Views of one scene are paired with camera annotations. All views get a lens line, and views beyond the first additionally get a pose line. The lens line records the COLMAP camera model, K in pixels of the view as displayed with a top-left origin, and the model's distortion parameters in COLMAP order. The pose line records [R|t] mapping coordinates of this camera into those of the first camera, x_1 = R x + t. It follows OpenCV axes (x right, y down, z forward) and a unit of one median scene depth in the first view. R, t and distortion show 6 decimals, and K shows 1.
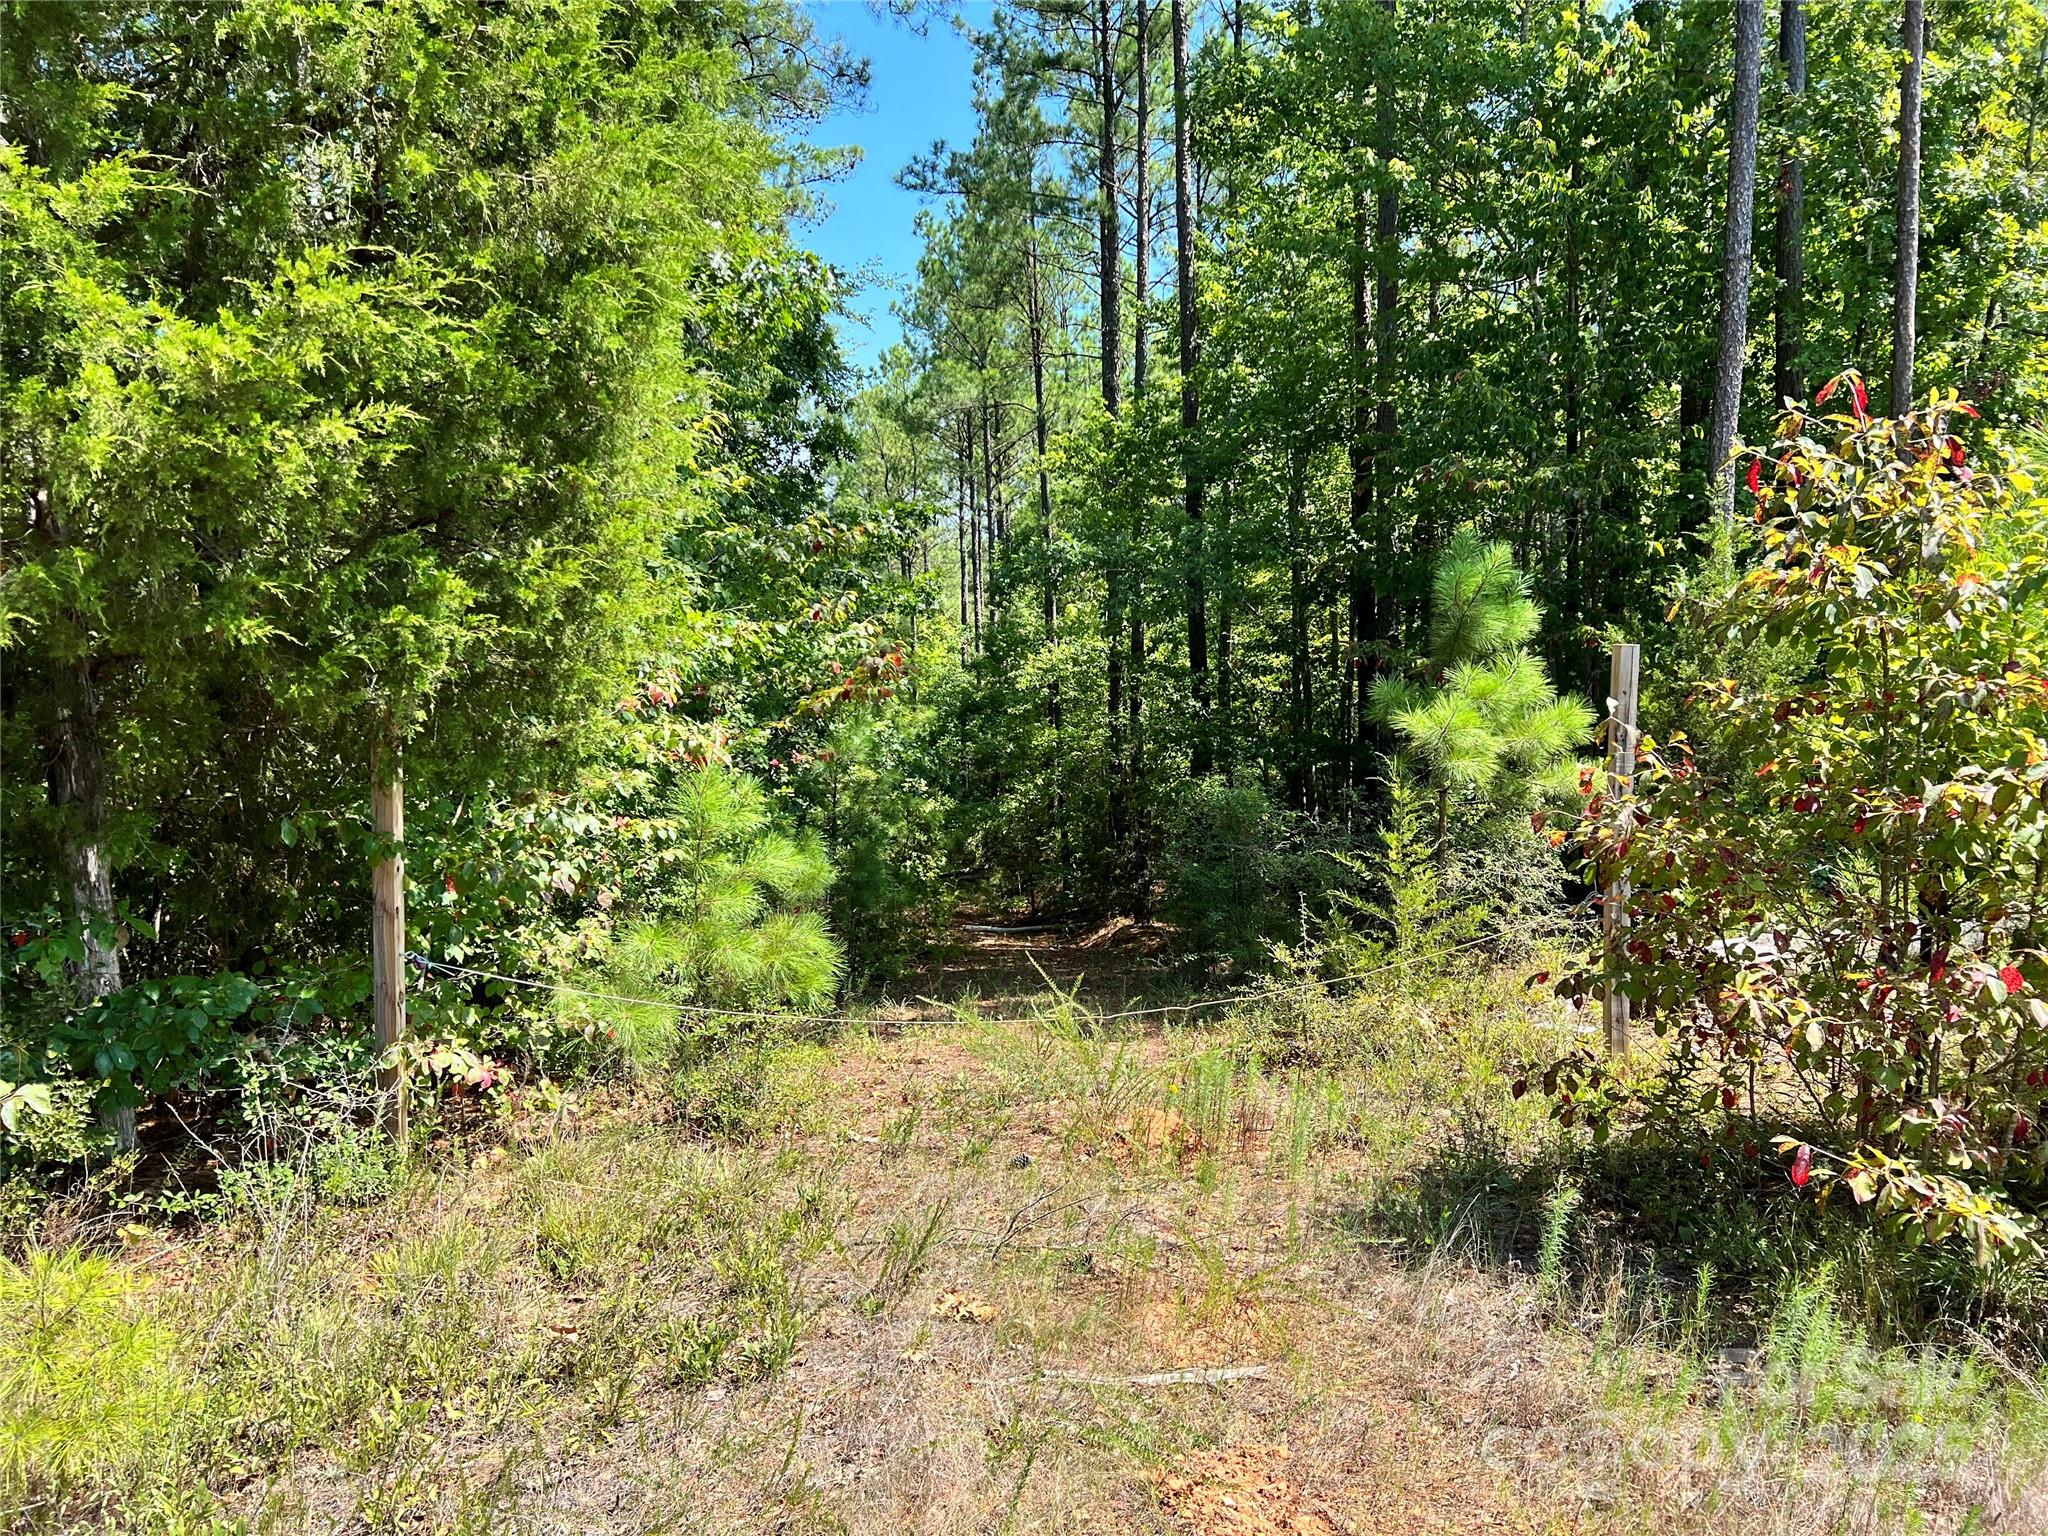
lens RADIAL K [[1546.5, 0, 1025.9], [0, 1546.5, 766.3], [0, 0, 1]] dist [0.014530, -0.017366]
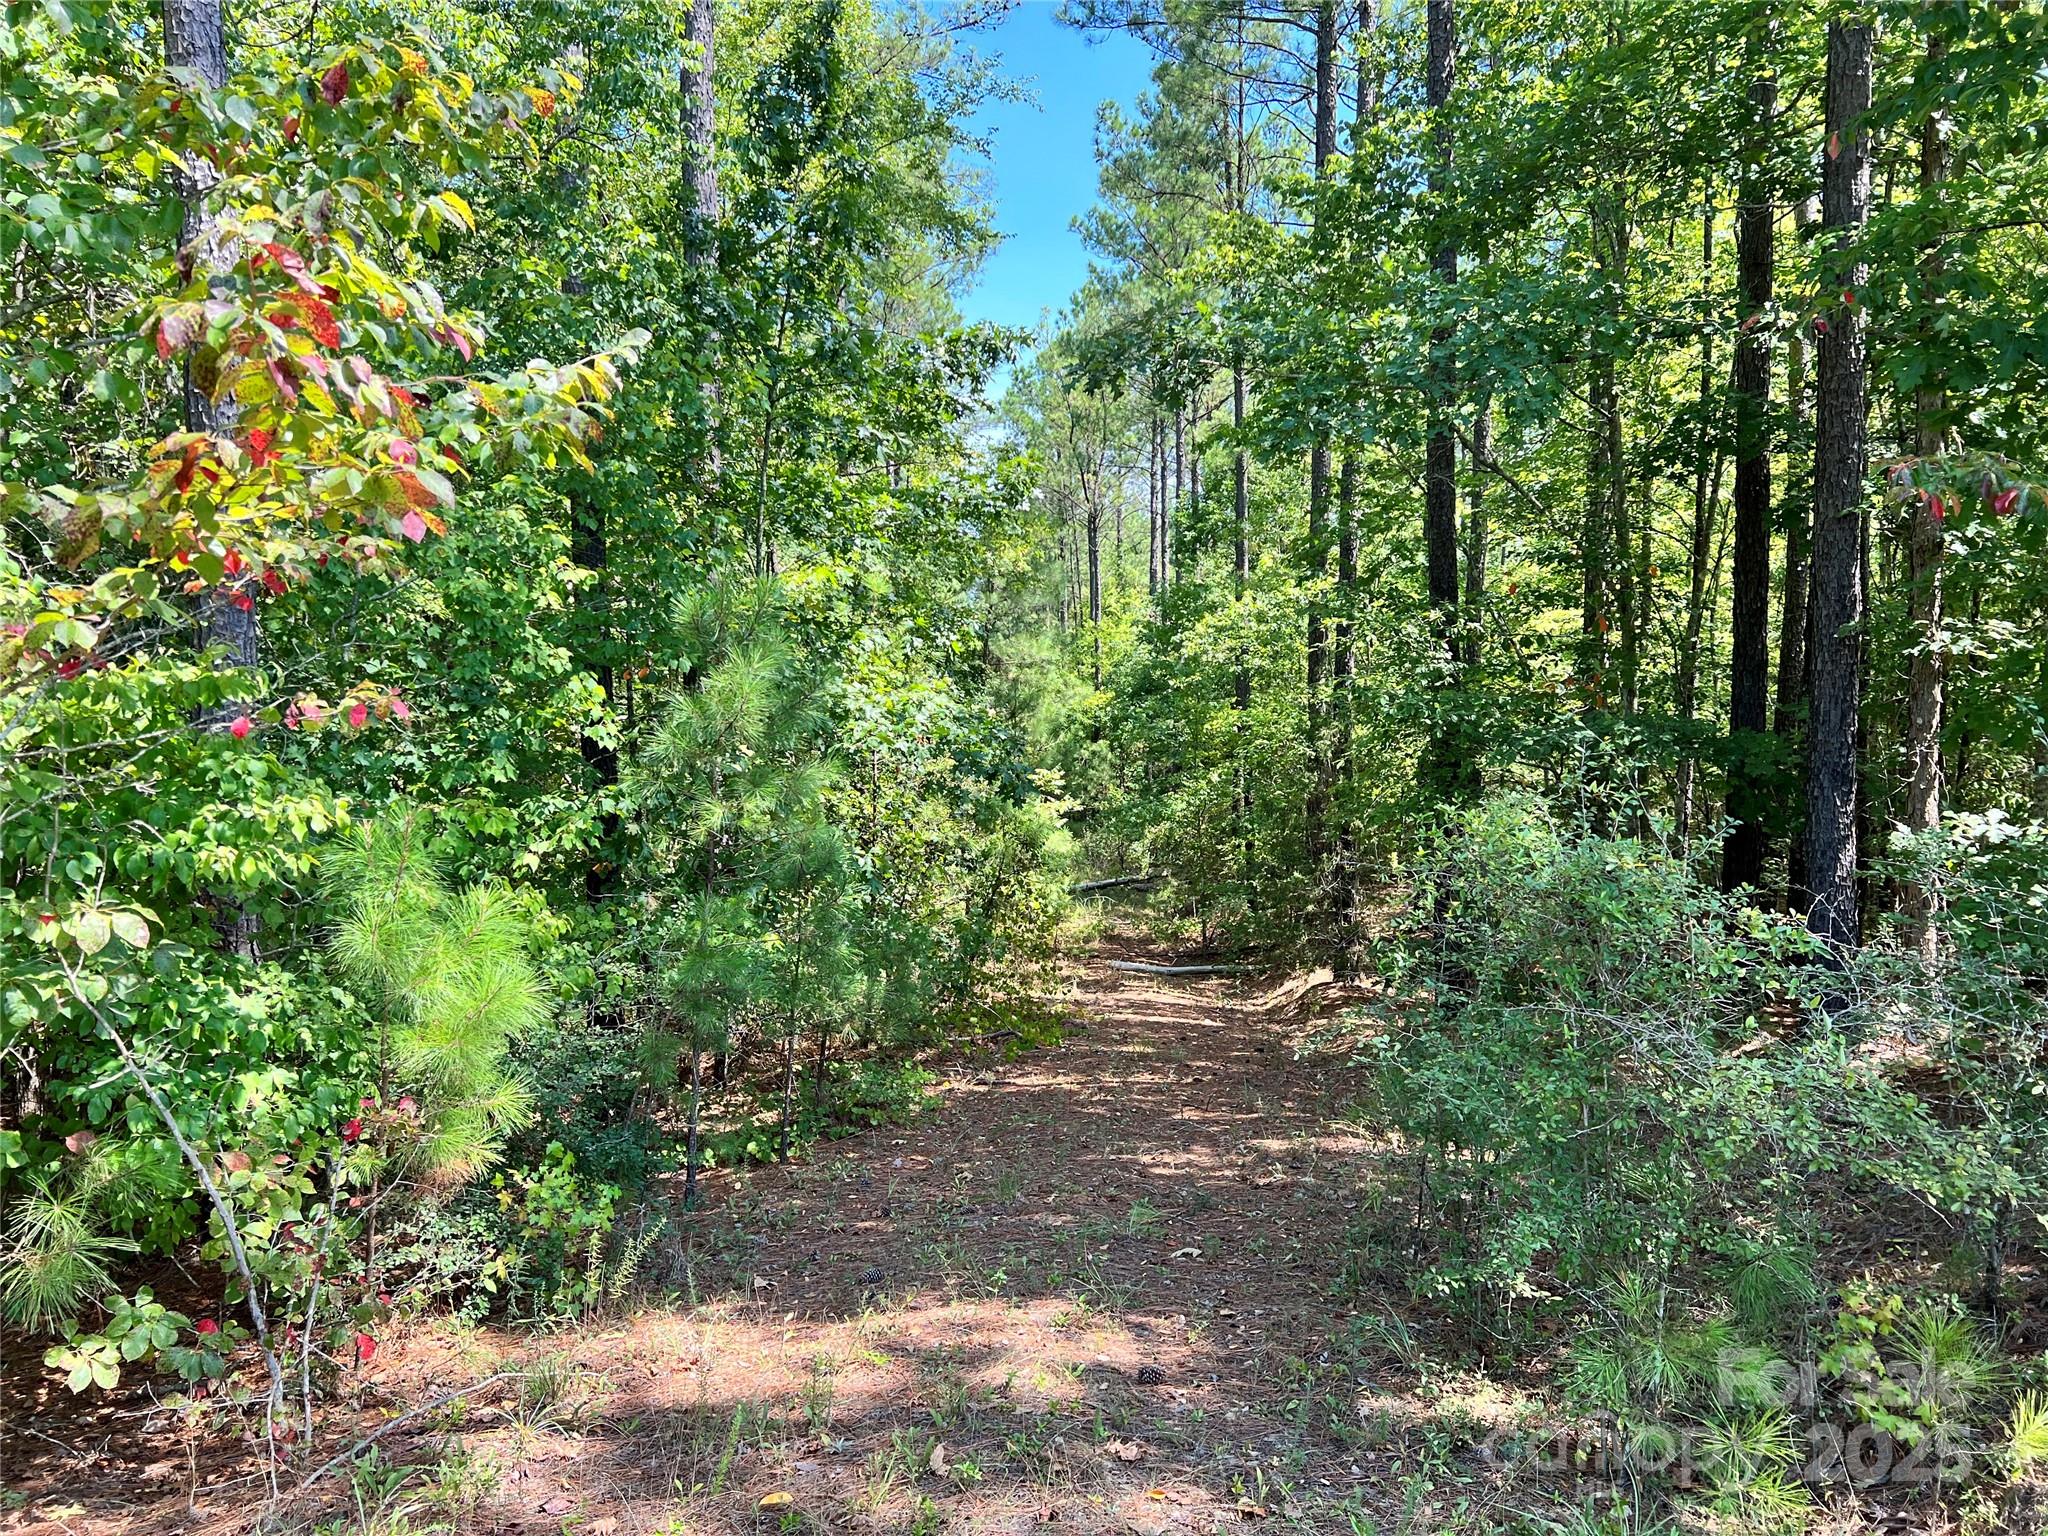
lens RADIAL K [[1546.5, 0, 1019.0], [0, 1546.5, 772.4], [0, 0, 1]] dist [0.014530, -0.017366]
pose [[0.990343, 0.022814, -0.136746, 0.016669], [-0.021049, 0.999676, 0.014338, -0.001803], [0.137029, -0.011321, 0.990502, 0.209214]]
